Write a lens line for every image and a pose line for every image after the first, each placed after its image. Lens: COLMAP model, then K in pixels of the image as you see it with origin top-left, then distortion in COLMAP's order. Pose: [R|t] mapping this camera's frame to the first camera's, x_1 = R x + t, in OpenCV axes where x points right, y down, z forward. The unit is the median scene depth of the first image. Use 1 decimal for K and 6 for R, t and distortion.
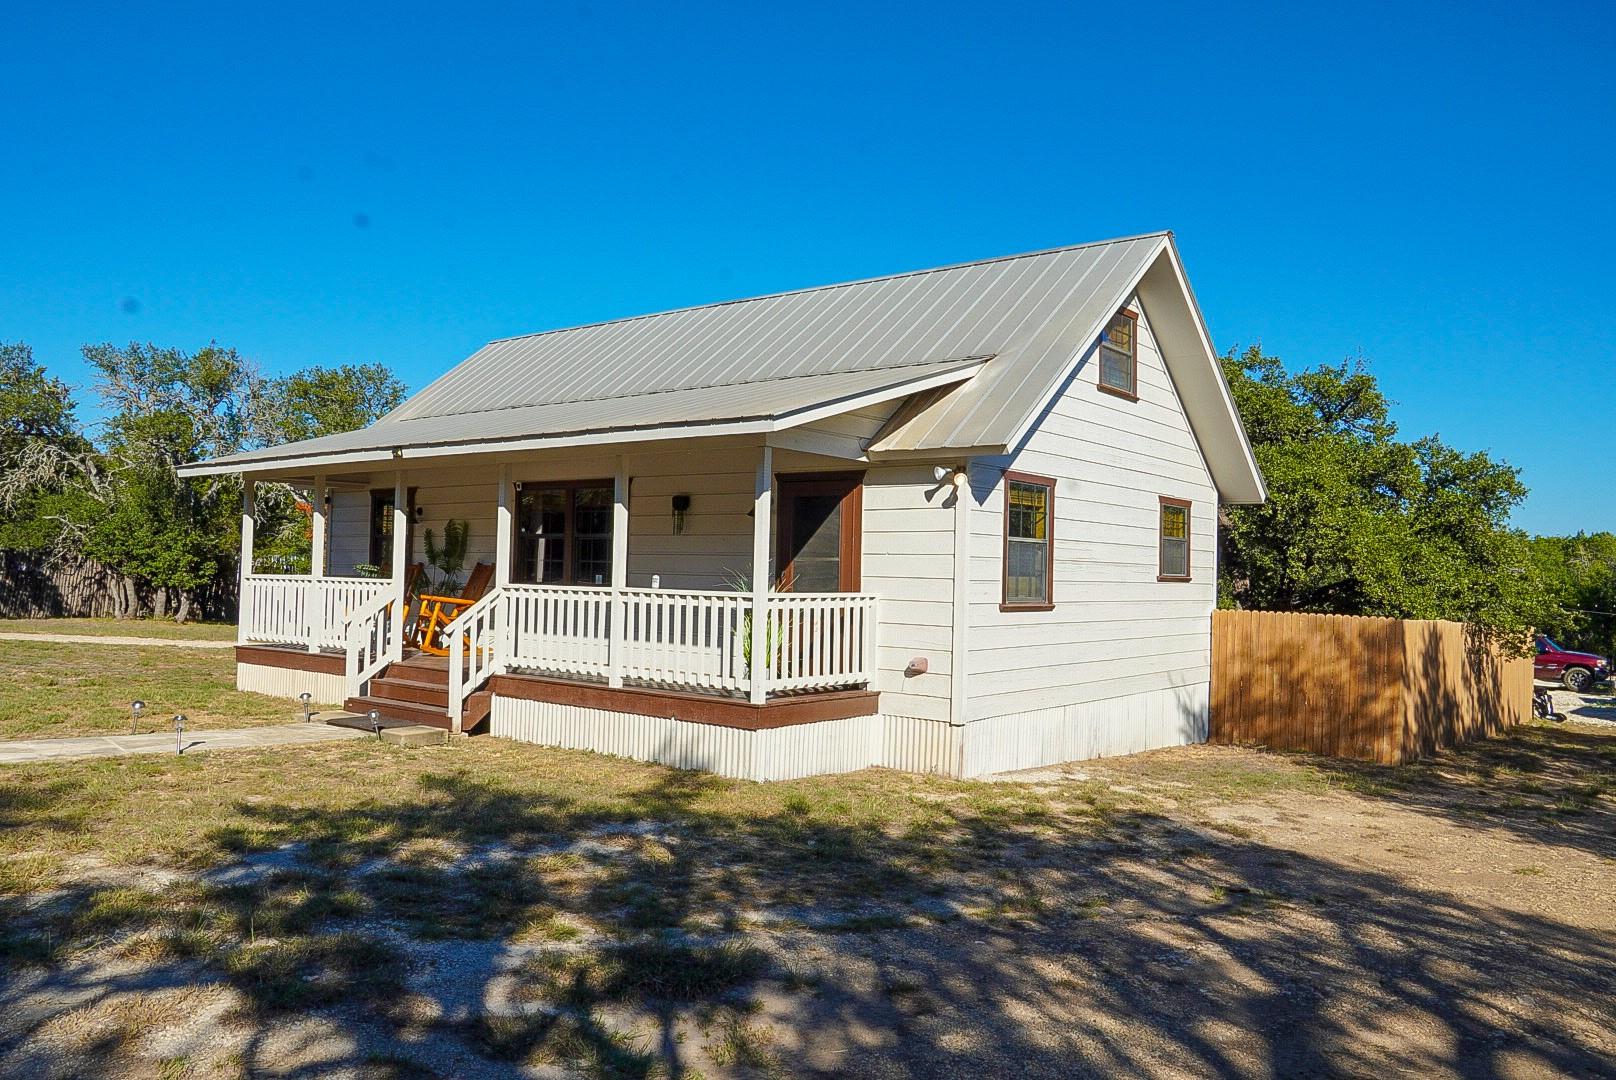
lens RADIAL K [[1195.1, 0, 811.7], [0, 1195.1, 540.7], [0, 0, 1]] dist [-0.049137, 0.056547]
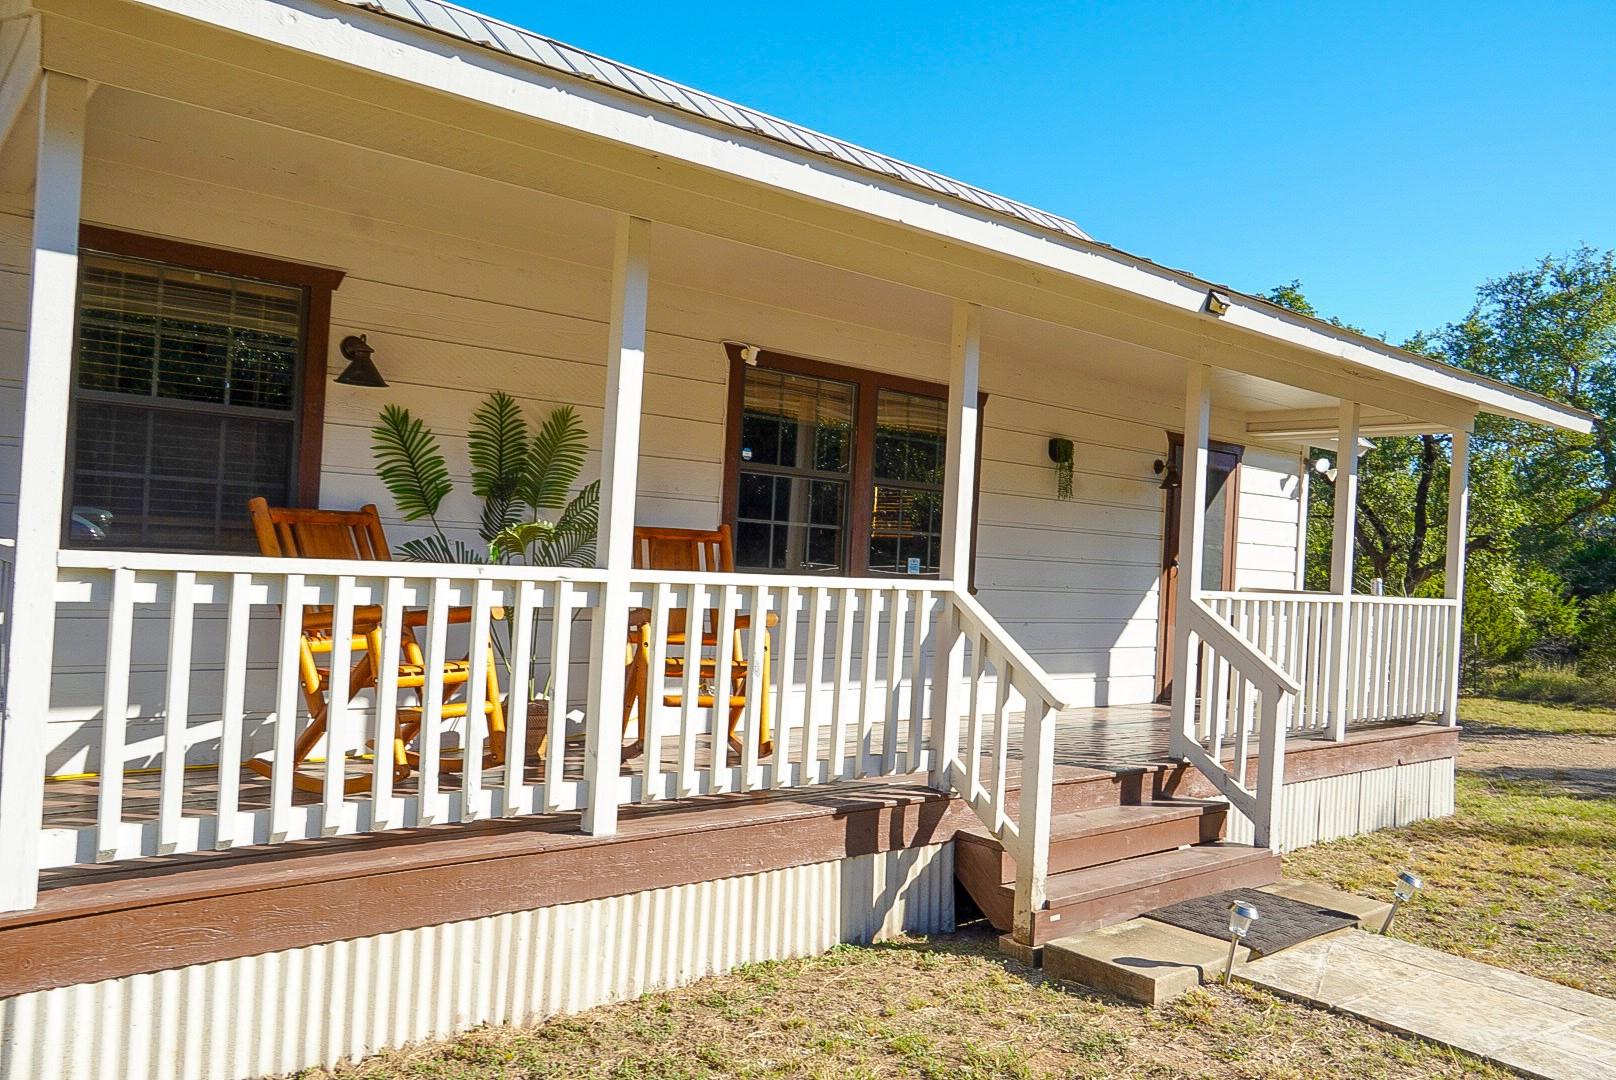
lens RADIAL K [[1195.1, 0, 807.0], [0, 1195.1, 540.3], [0, 0, 1]] dist [-0.049137, 0.056547]
pose [[0.213973, 0.002296, 0.976837, -0.840422], [-0.071767, 0.997332, 0.013376, 0.019585], [-0.974200, -0.072966, 0.213567, 1.084001]]
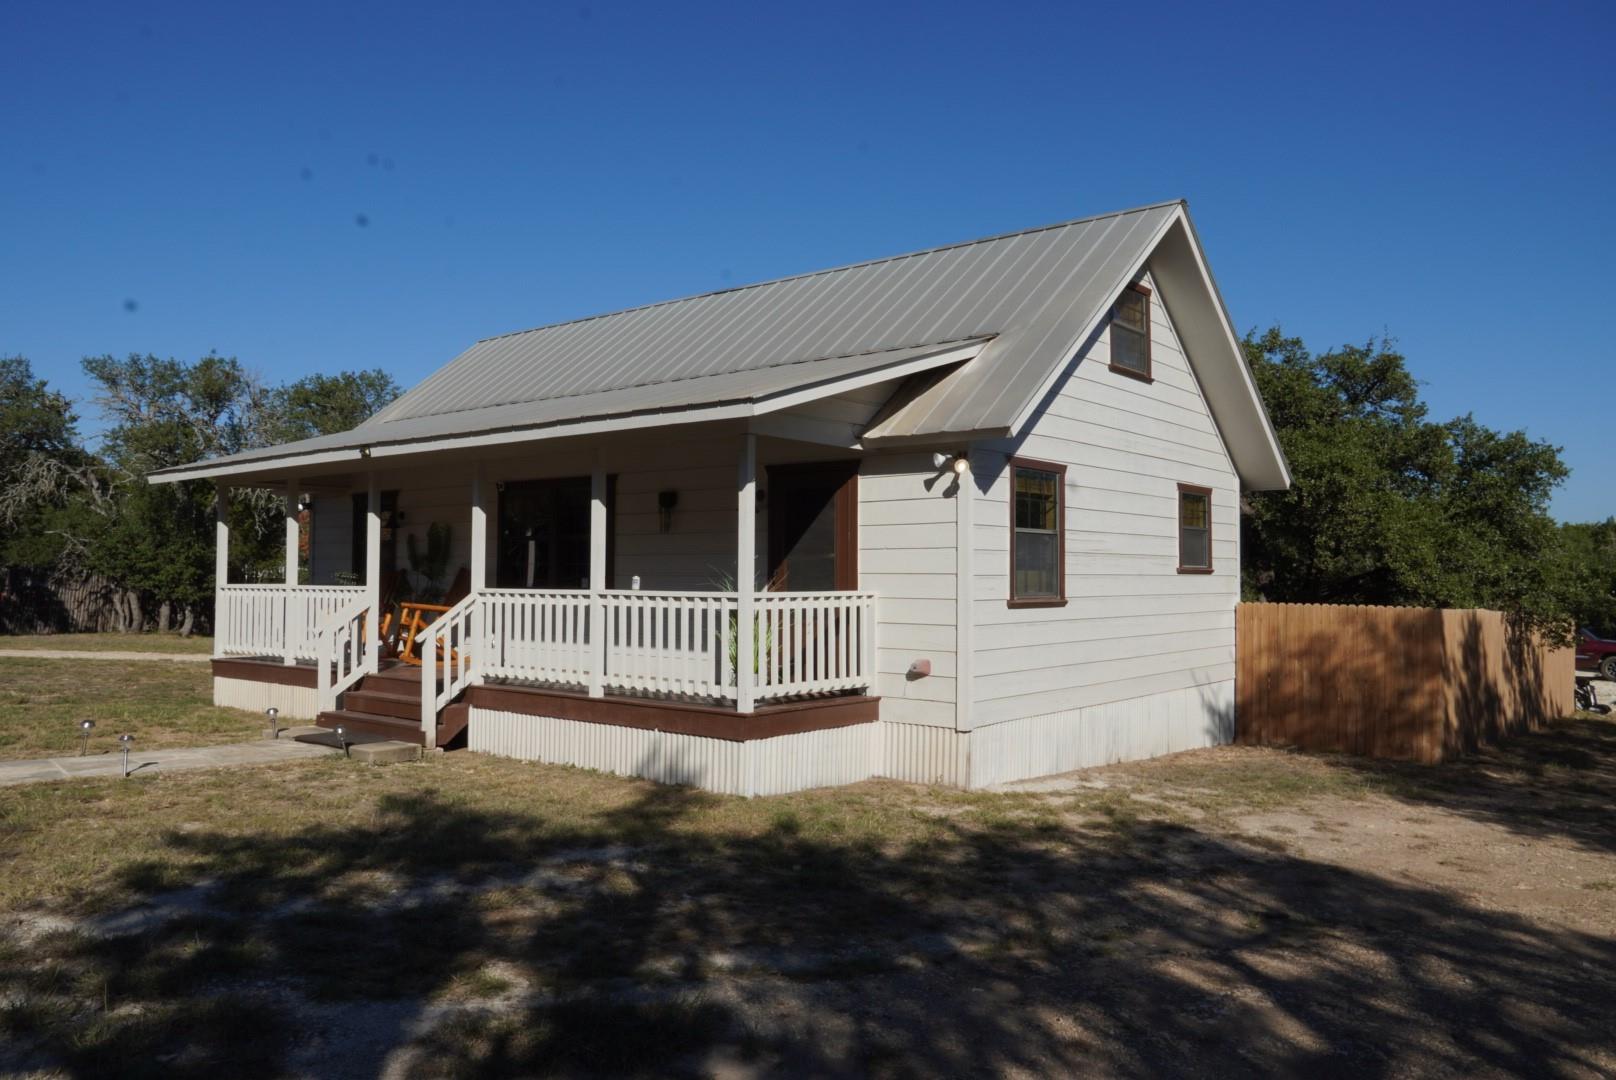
lens RADIAL K [[1195.1, 0, 807.3], [0, 1195.1, 535.7], [0, 0, 1]] dist [-0.049137, 0.056547]
pose [[0.999629, -0.019745, -0.018778, 0.019466], [0.019625, 0.999786, -0.006508, 0.006011], [0.018902, 0.006137, 0.999802, 0.065679]]
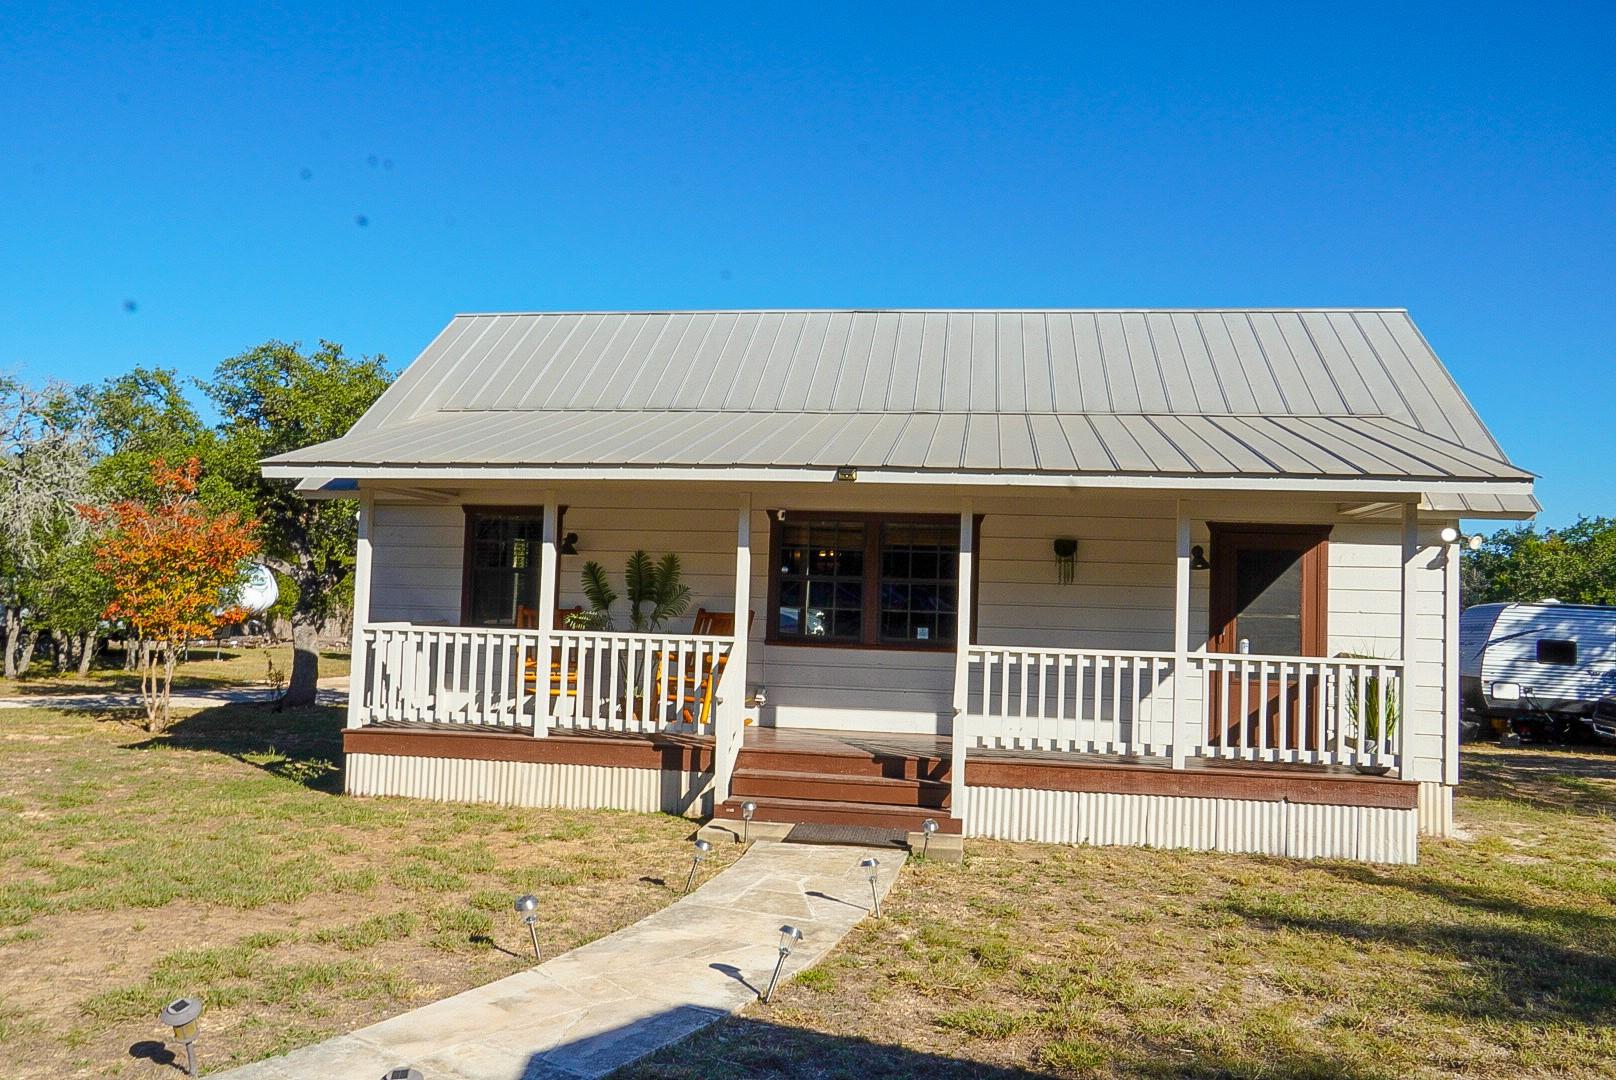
lens RADIAL K [[1195.1, 0, 806.7], [0, 1195.1, 551.5], [0, 0, 1]] dist [-0.049137, 0.056547]
pose [[0.869990, 0.027794, 0.492285, -0.772372], [-0.025640, 0.999609, -0.011125, -0.016053], [-0.492402, -0.002943, 0.870363, 0.360348]]
